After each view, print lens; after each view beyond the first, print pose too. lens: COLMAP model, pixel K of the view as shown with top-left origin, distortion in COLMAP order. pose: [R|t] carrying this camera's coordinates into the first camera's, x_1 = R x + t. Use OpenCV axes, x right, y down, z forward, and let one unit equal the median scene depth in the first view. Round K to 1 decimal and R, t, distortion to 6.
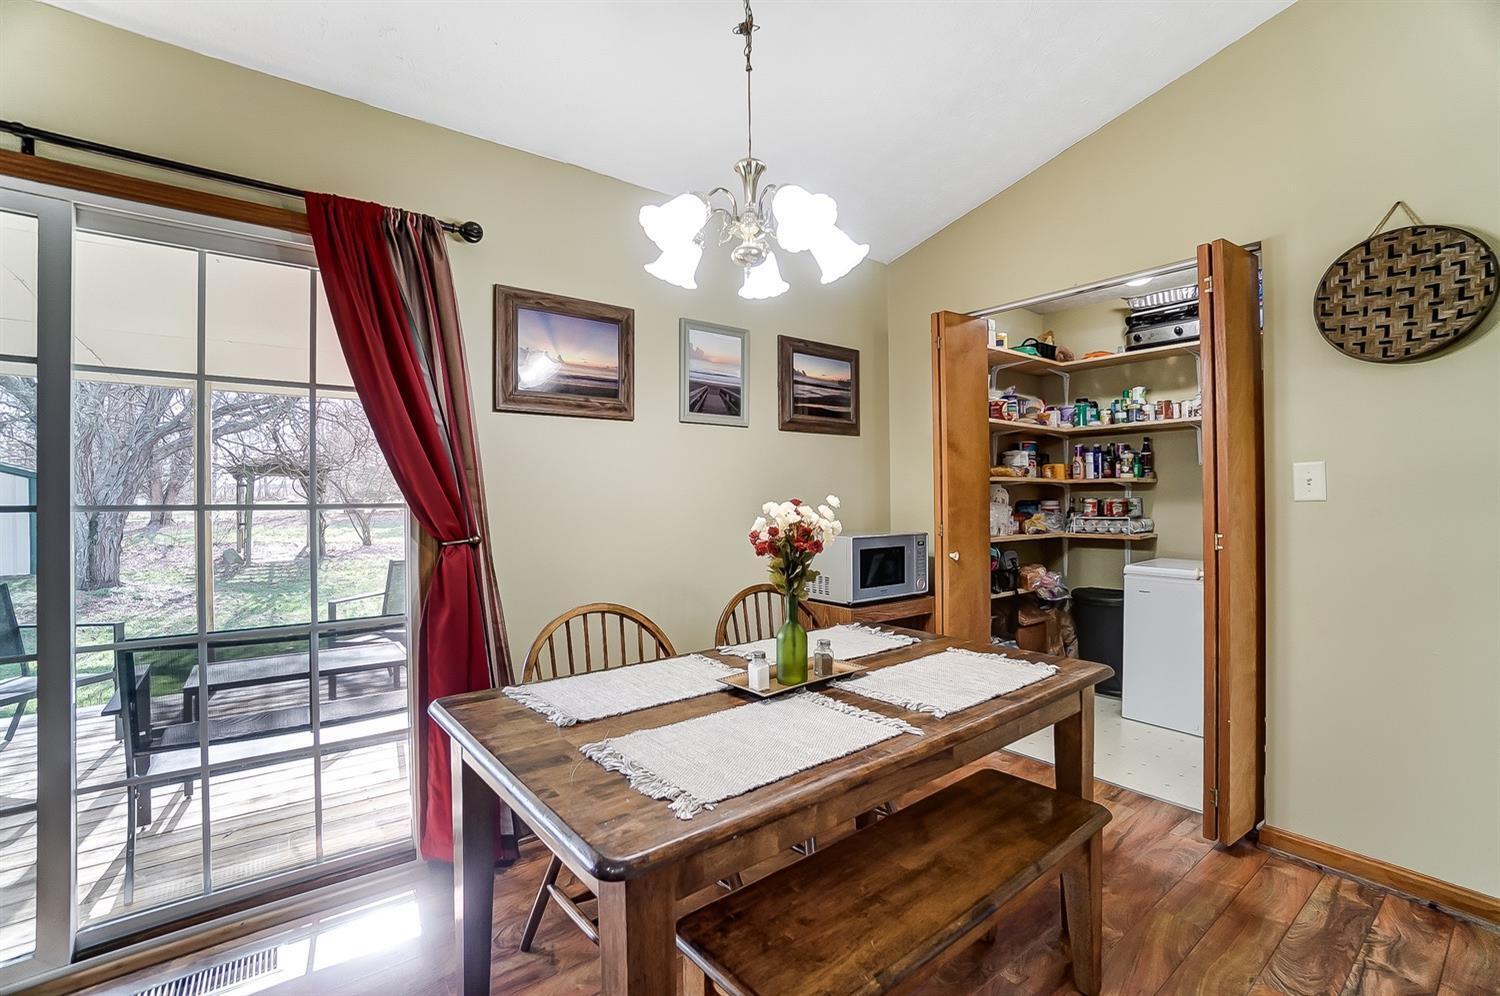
lens RADIAL K [[665.1, 0, 750.2], [0, 665.1, 492.0], [0, 0, 1]] dist [-0.043668, 0.000041]
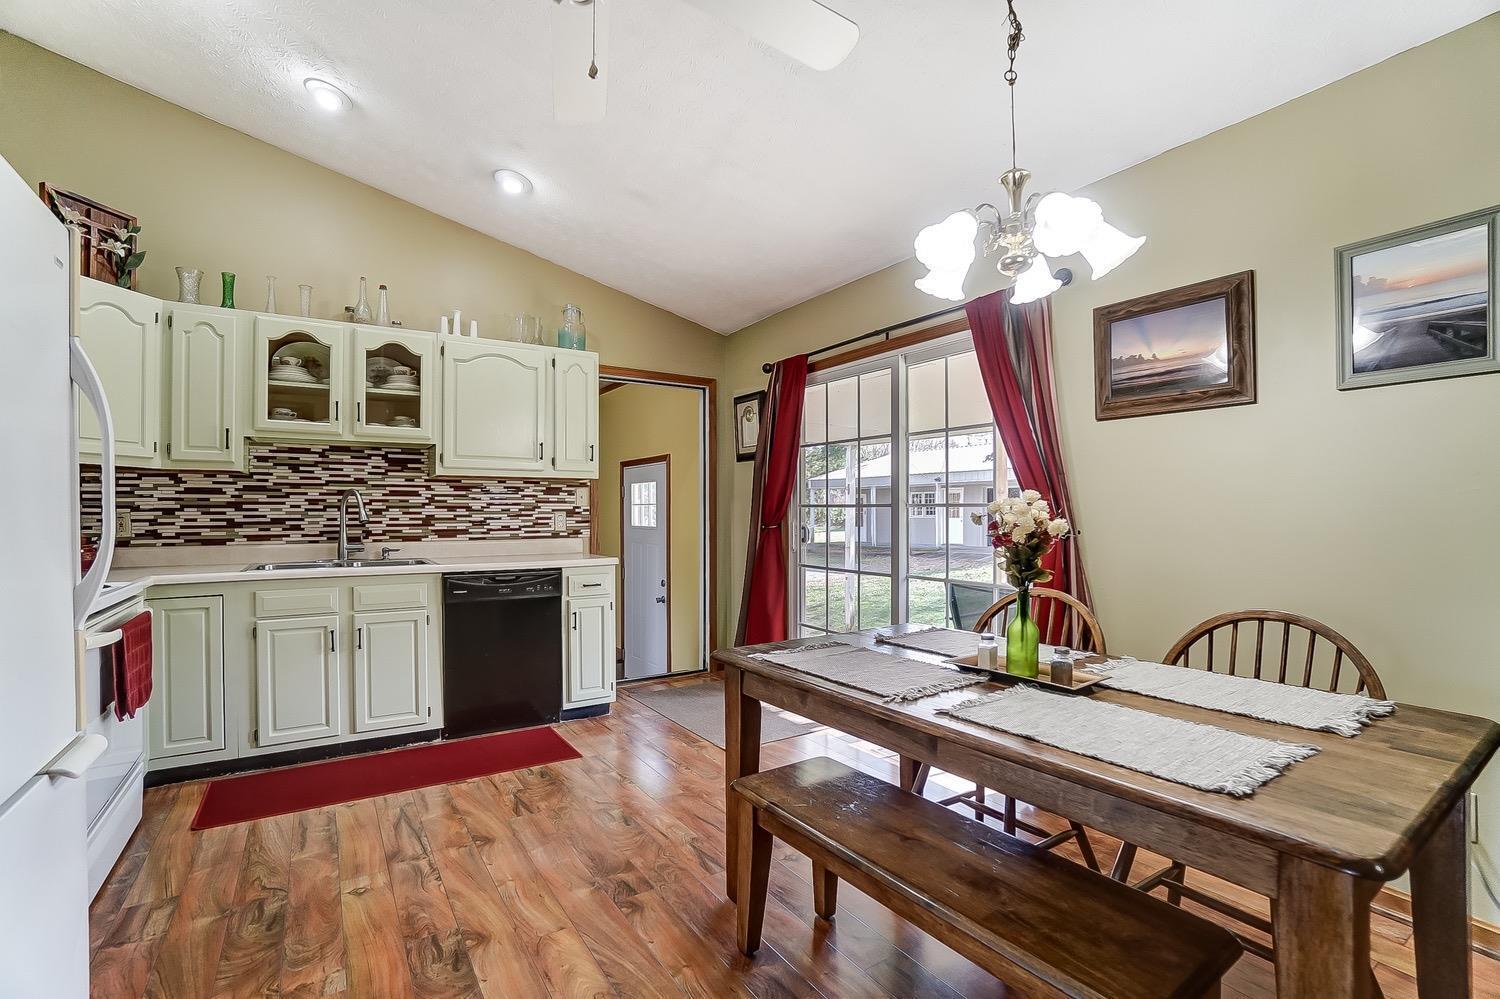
lens RADIAL K [[666.9, 0, 750.0], [0, 666.9, 499.5], [0, 0, 1]] dist [-0.000756, -0.000027]
pose [[-0.087338, -0.005160, -0.996165, 0.836452], [0.013753, 0.999885, -0.006385, 0.013337], [0.996084, -0.014258, -0.087257, 0.504539]]
